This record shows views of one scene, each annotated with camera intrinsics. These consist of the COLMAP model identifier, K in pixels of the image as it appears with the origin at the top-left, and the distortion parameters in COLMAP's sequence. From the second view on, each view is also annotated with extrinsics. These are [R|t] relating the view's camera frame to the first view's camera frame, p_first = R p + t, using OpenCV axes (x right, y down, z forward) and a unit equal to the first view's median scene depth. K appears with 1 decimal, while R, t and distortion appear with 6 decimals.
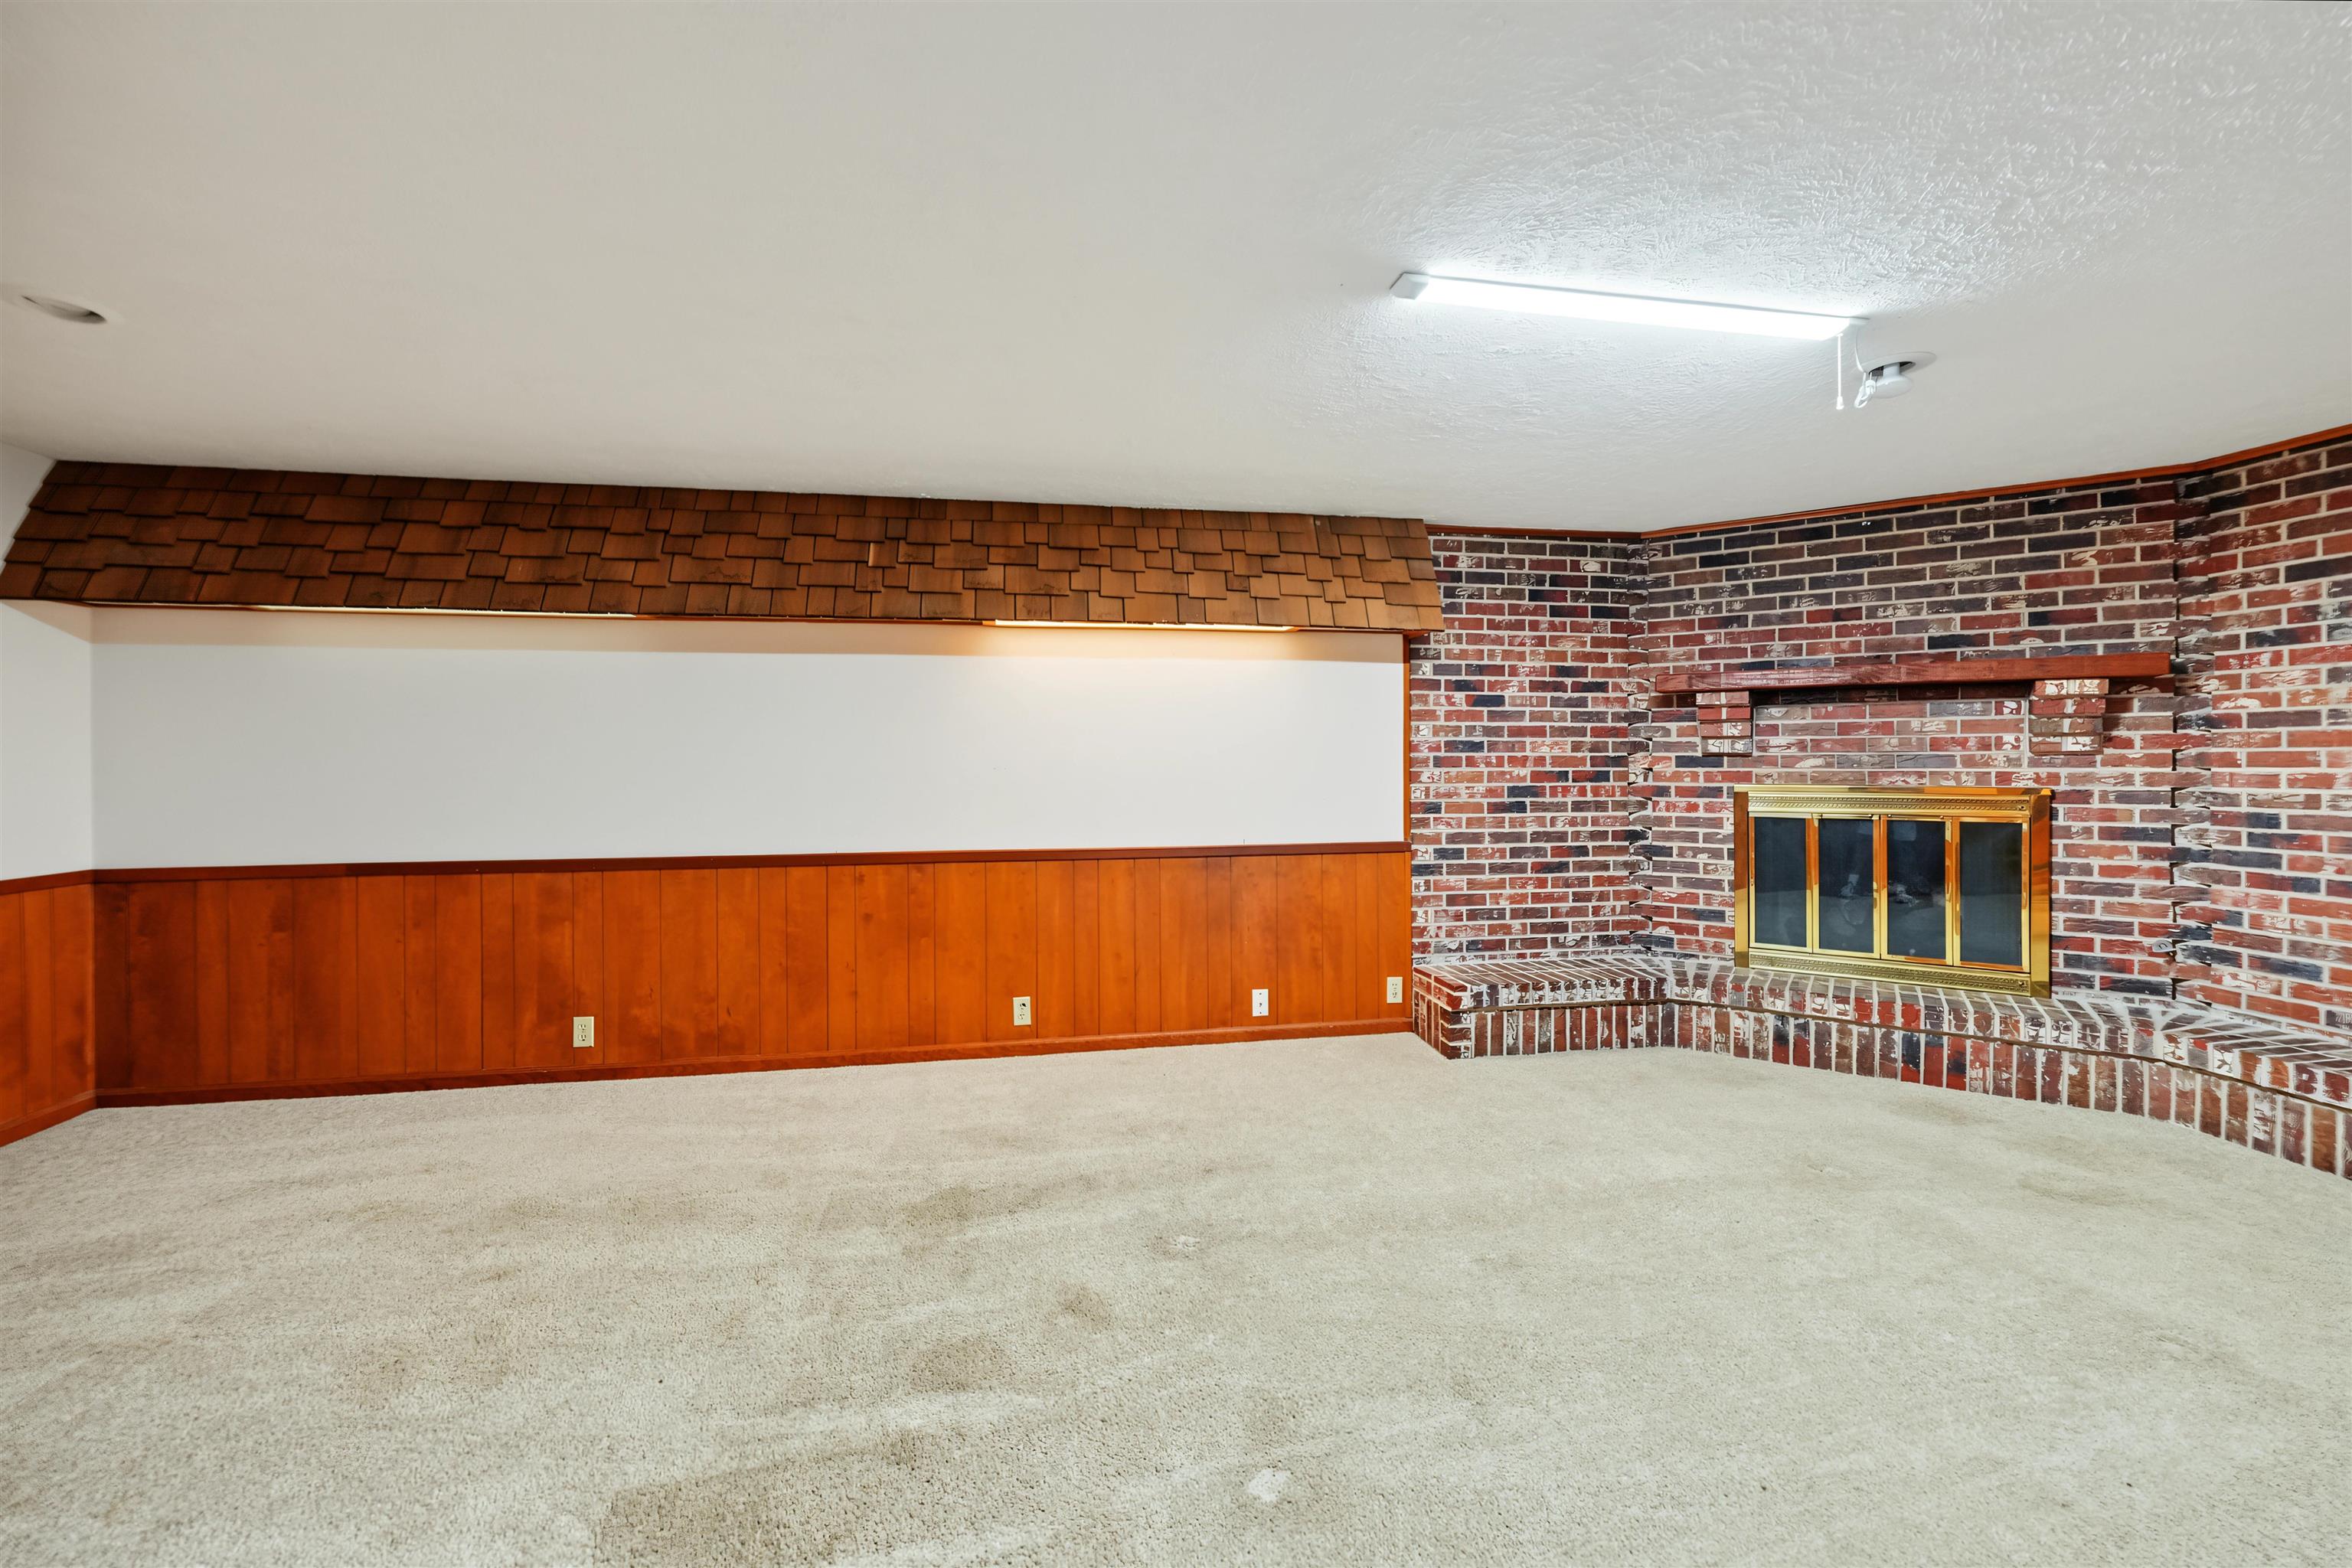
lens RADIAL K [[962.6, 0, 1190.4], [0, 962.6, 758.2], [0, 0, 1]] dist [0.001452, 0.000336]
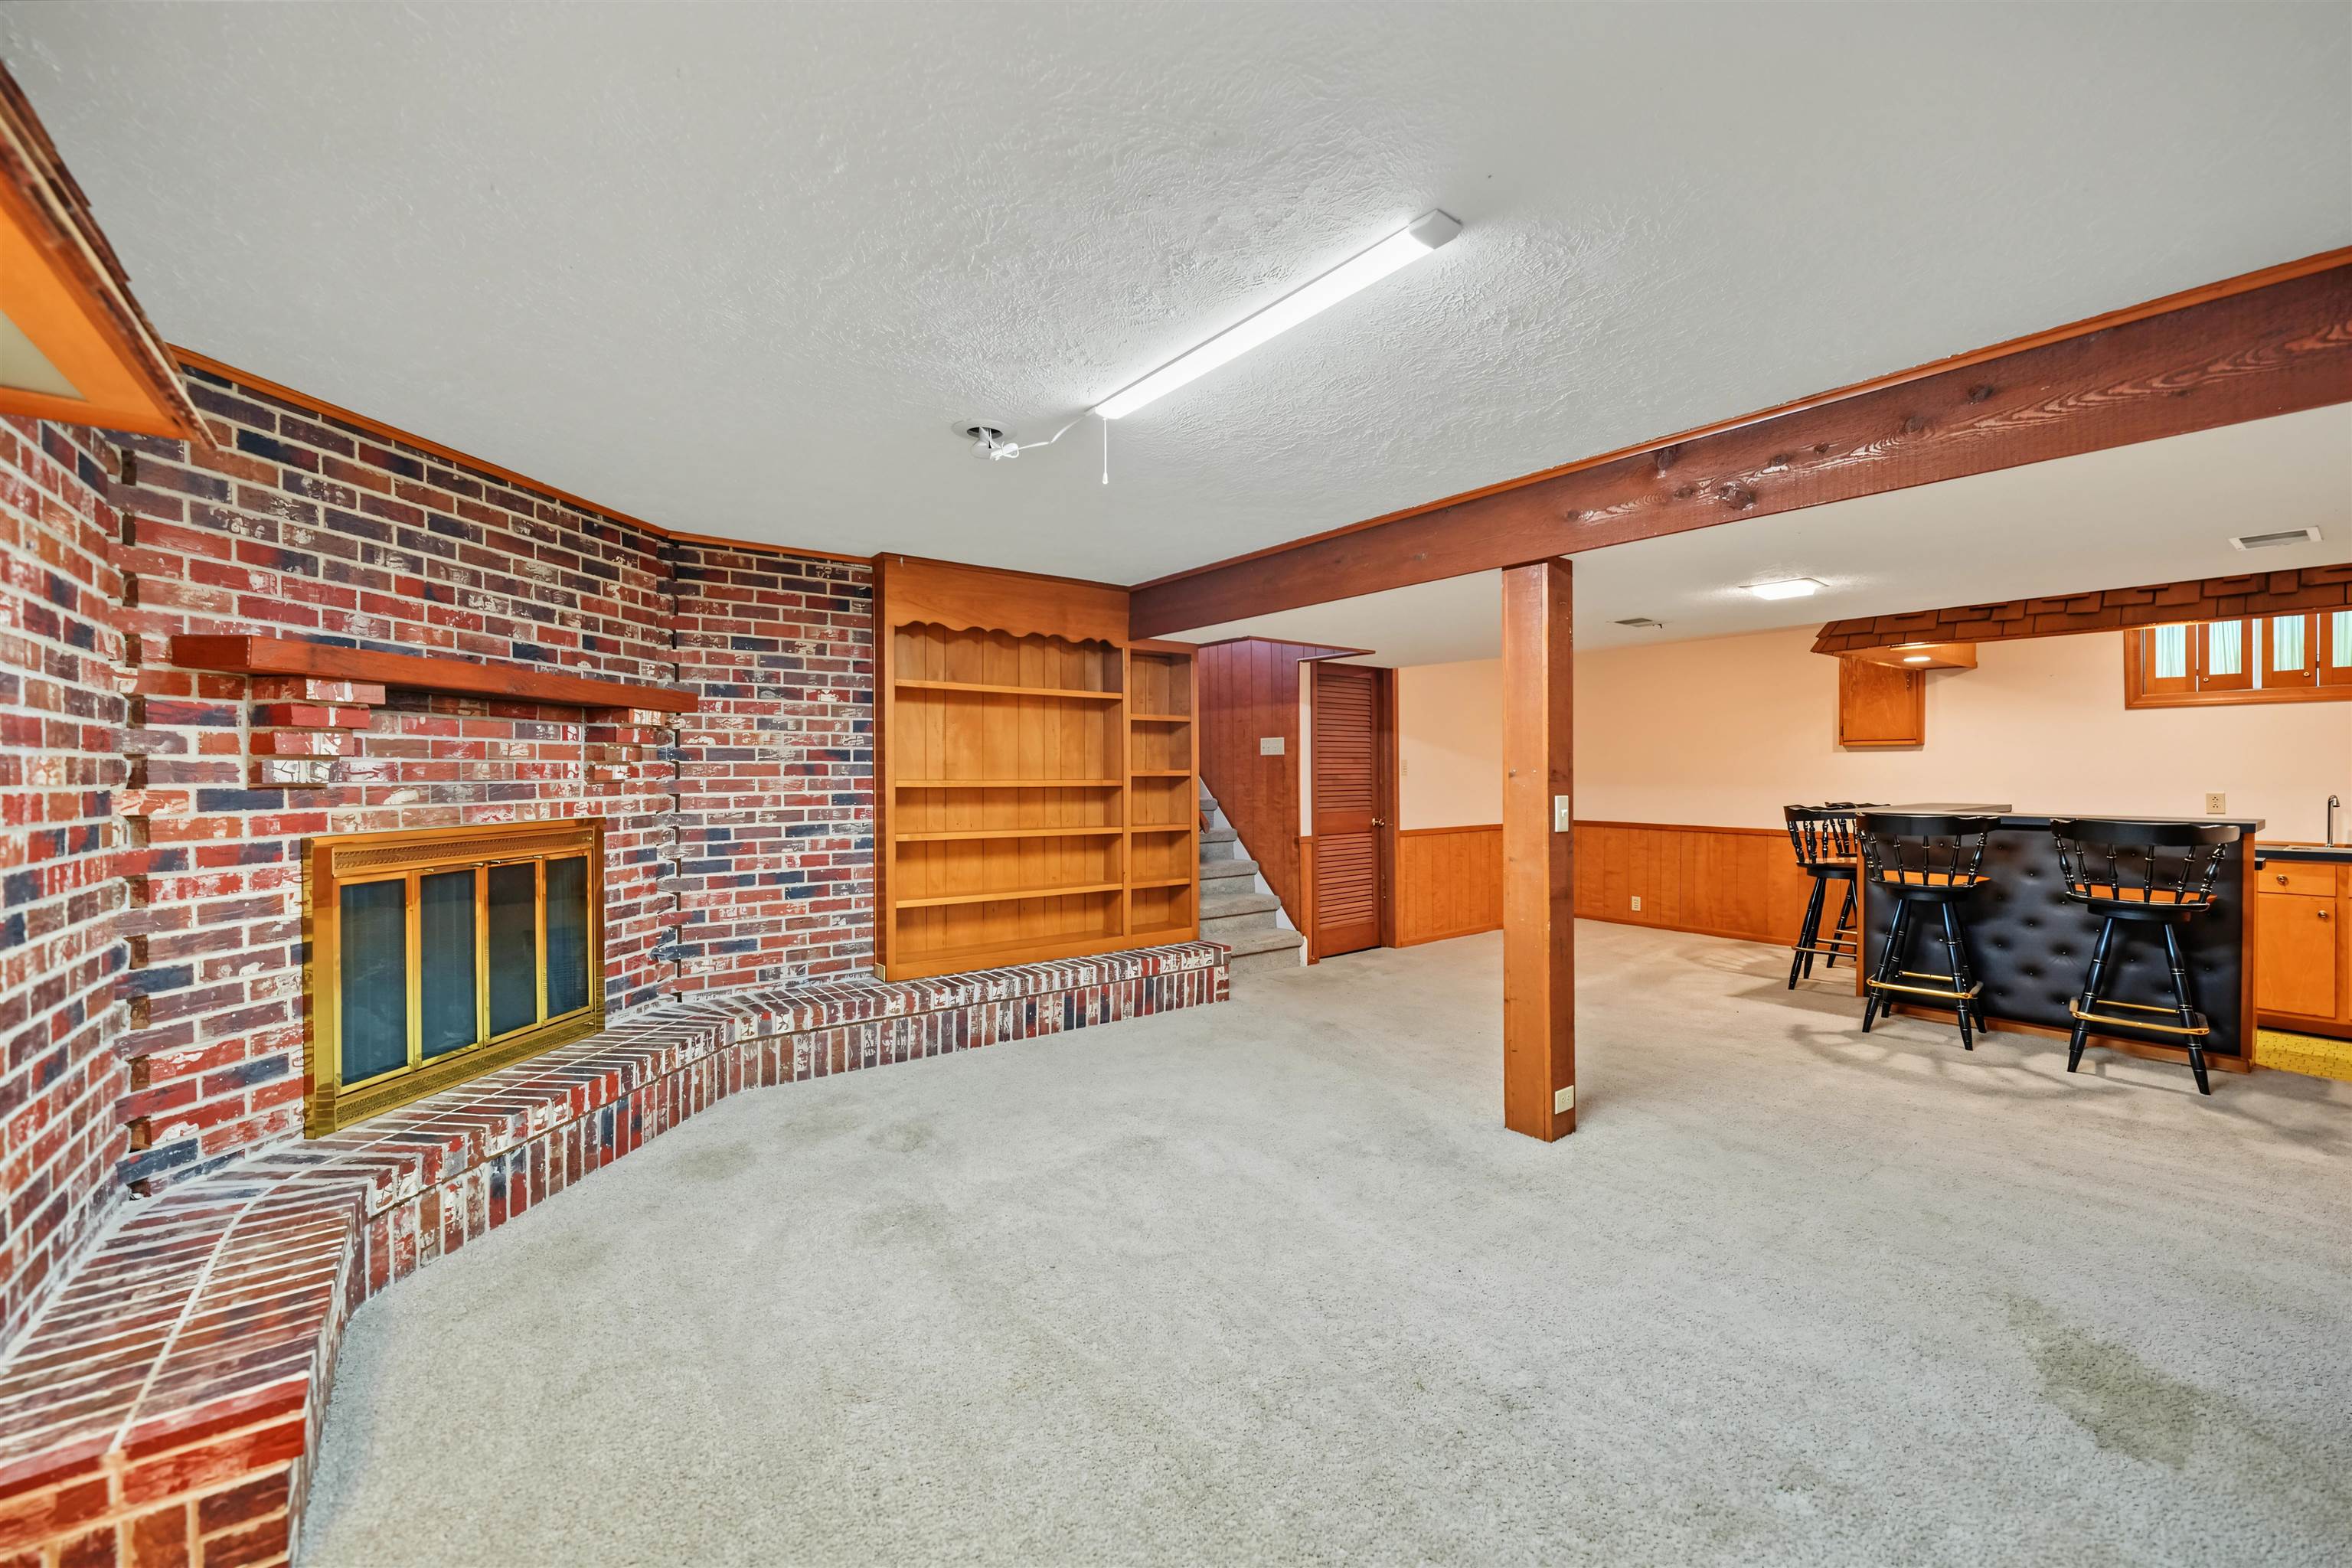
lens RADIAL K [[945.2, 0, 1183.5], [0, 945.2, 774.2], [0, 0, 1]] dist [-0.001664, -0.000323]
pose [[-0.452877, 0.002054, 0.891571, -0.232741], [0.004780, 0.999989, 0.000124, -0.009916], [-0.891560, 0.004318, -0.452881, 0.892957]]
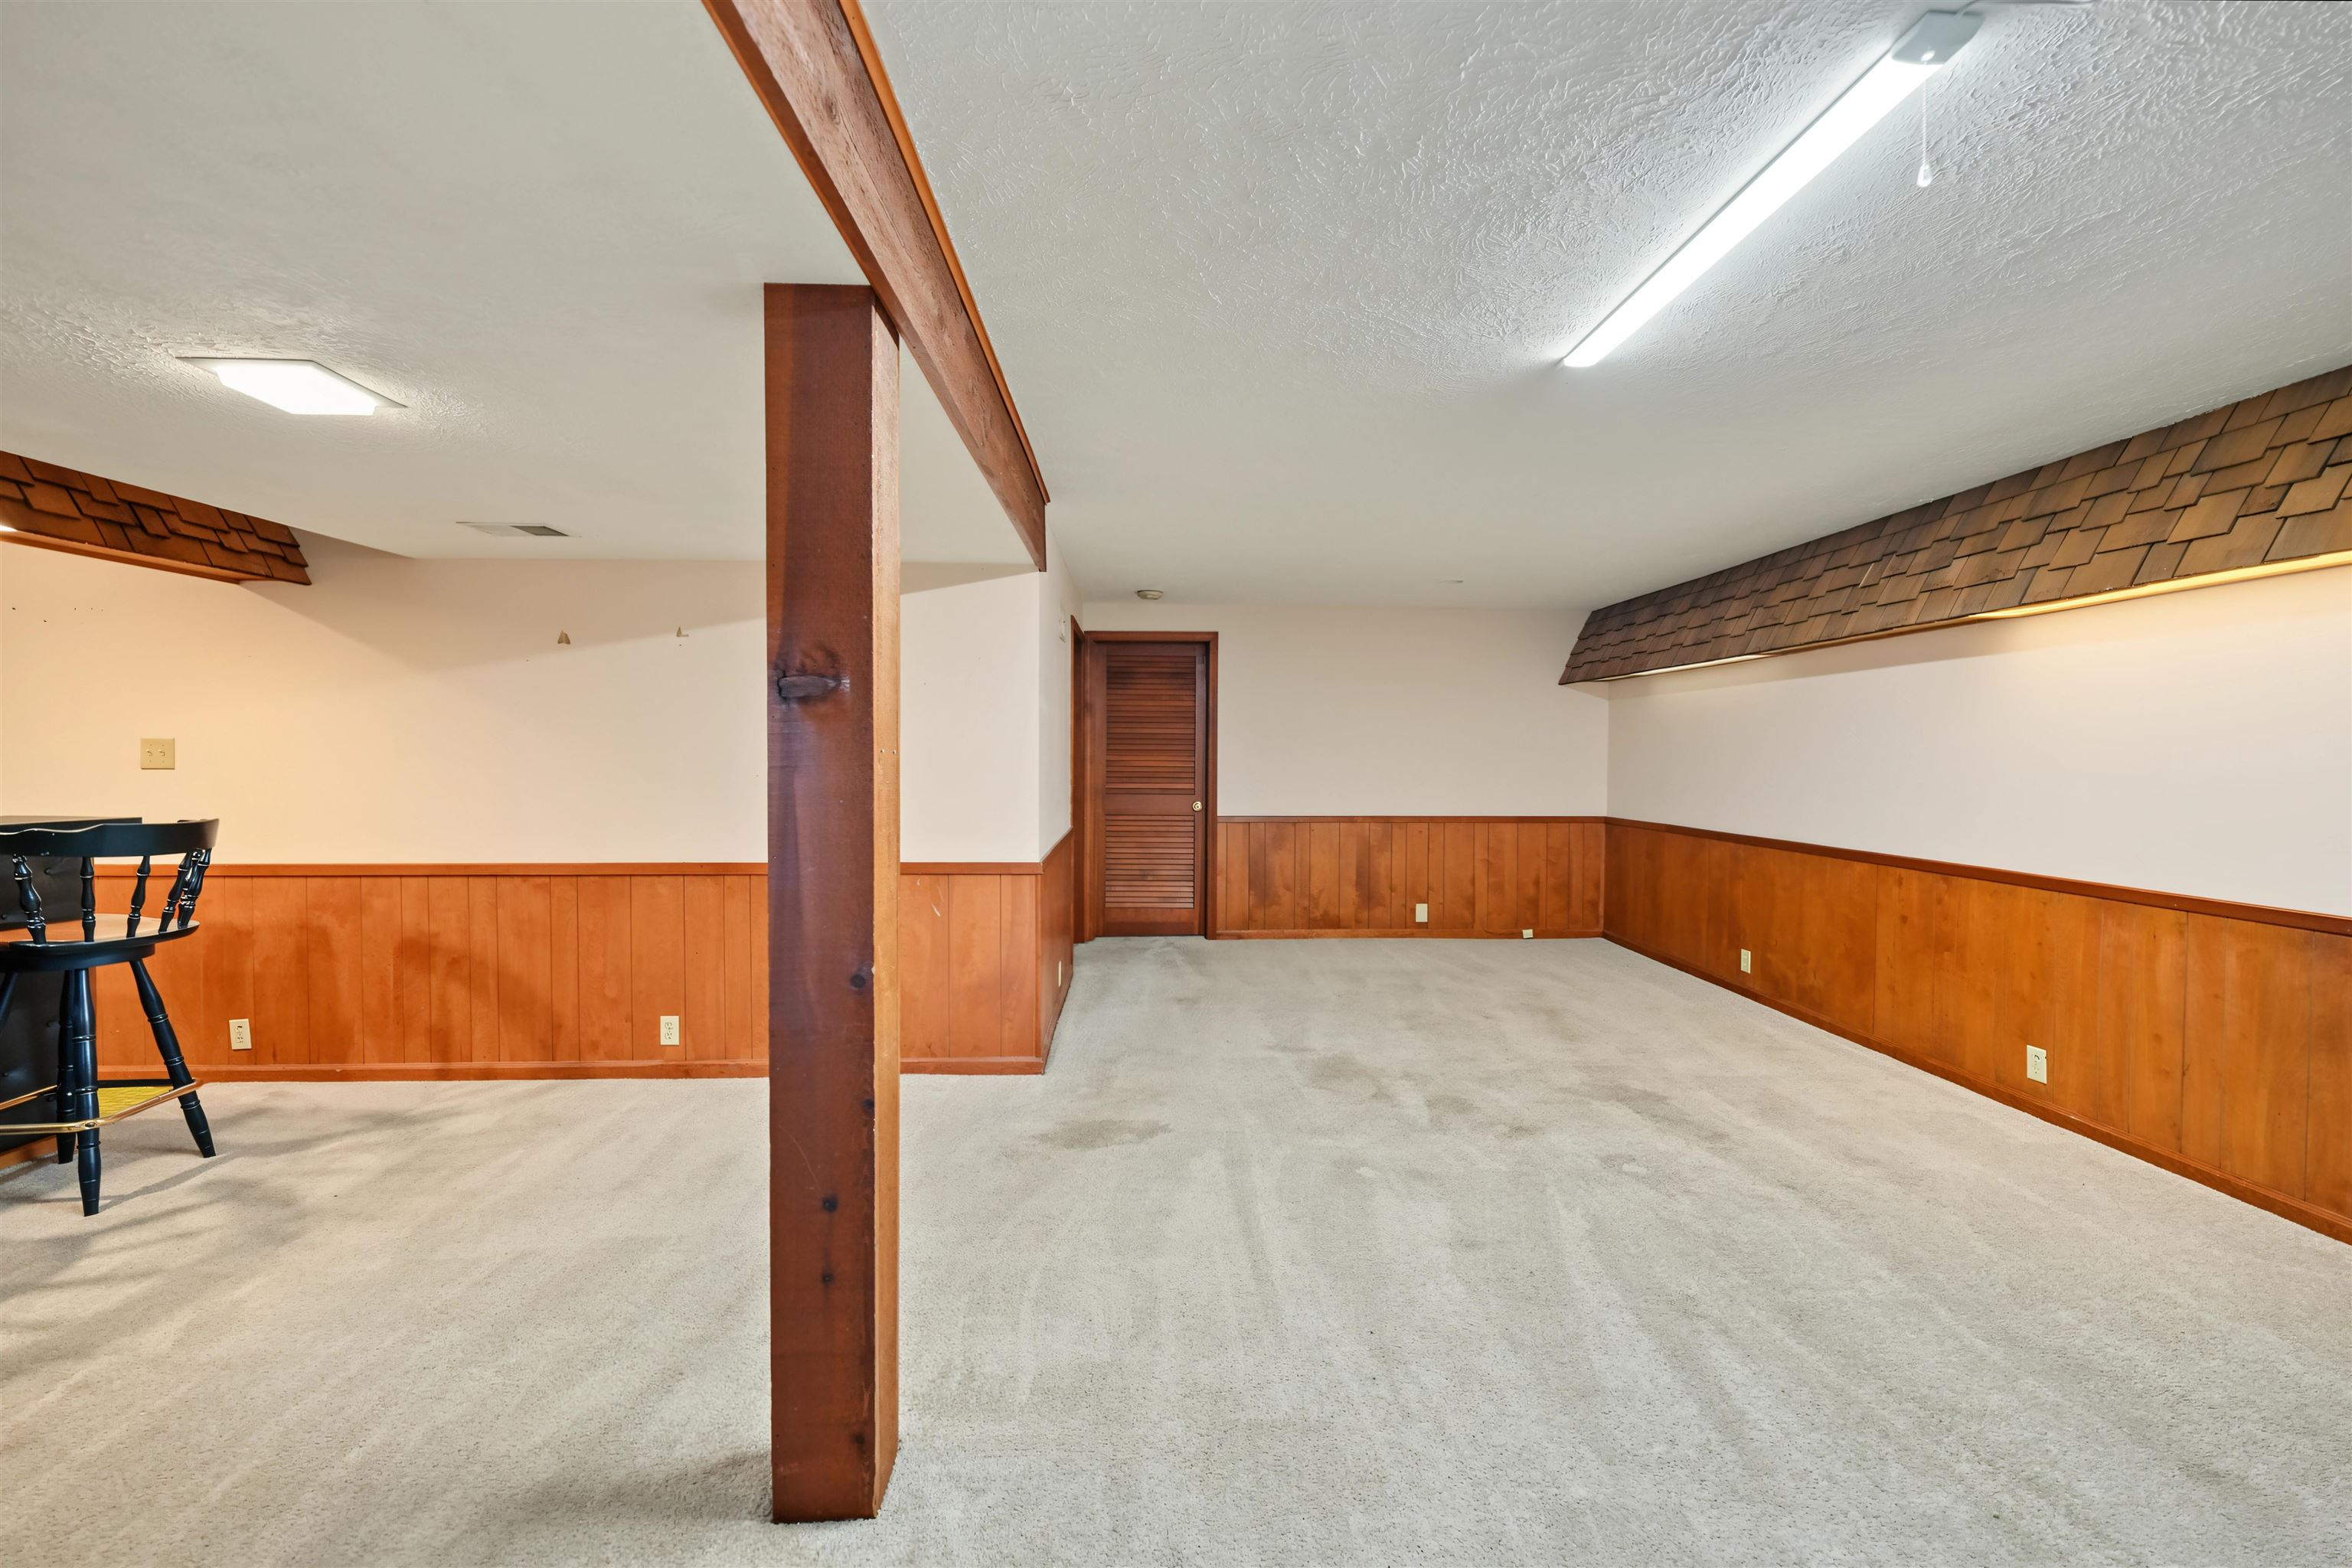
lens RADIAL K [[945.2, 0, 1183.5], [0, 945.2, 774.2], [0, 0, 1]] dist [-0.001664, -0.000323]
pose [[-0.146890, 0.023498, -0.988874, 0.825484], [-0.004699, 0.999690, 0.024453, -0.012297], [0.989142, 0.008239, -0.146734, 0.405648]]
